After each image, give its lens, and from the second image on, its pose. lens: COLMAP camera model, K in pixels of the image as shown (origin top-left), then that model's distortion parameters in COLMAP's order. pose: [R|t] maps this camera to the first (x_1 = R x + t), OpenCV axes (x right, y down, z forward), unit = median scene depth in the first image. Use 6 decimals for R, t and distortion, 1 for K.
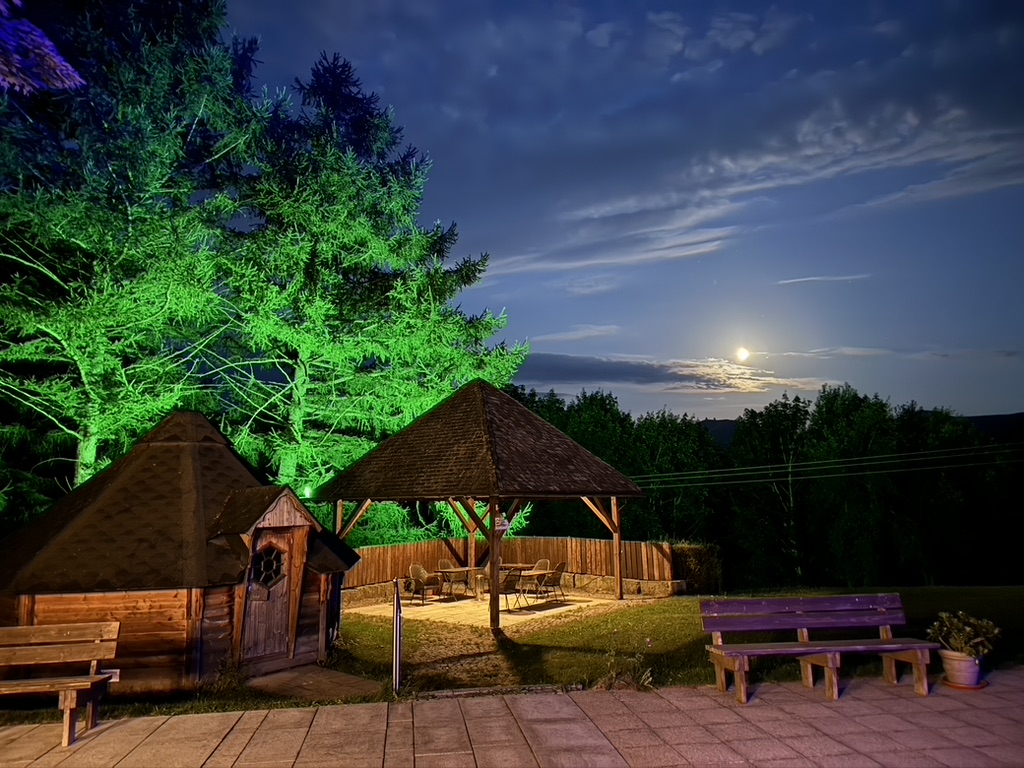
lens RADIAL K [[712.1, 0, 512.0], [0, 712.1, 384.0], [0, 0, 1]] dist [0.041285, -0.000127]
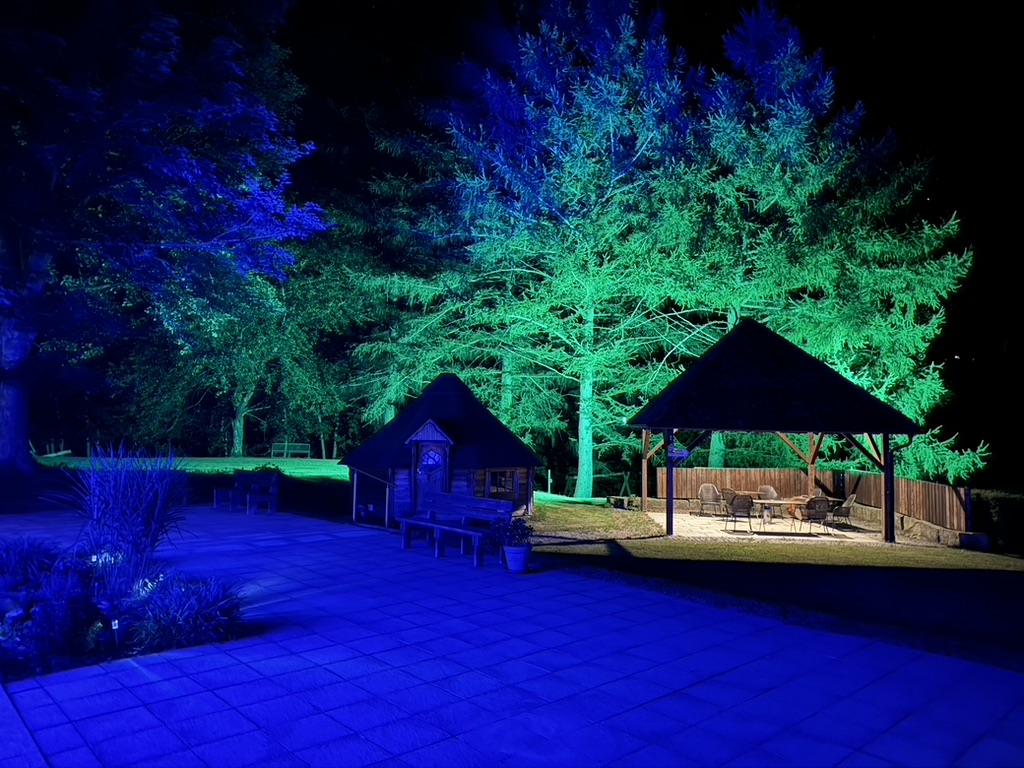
lens RADIAL K [[712.1, 0, 512.0], [0, 712.1, 384.0], [0, 0, 1]] dist [0.041285, -0.000127]
pose [[0.564328, -0.026375, -0.825129, 0.570493], [0.105113, 0.993650, 0.040128, 0.008623], [0.818831, -0.109377, 0.563517, 0.086574]]
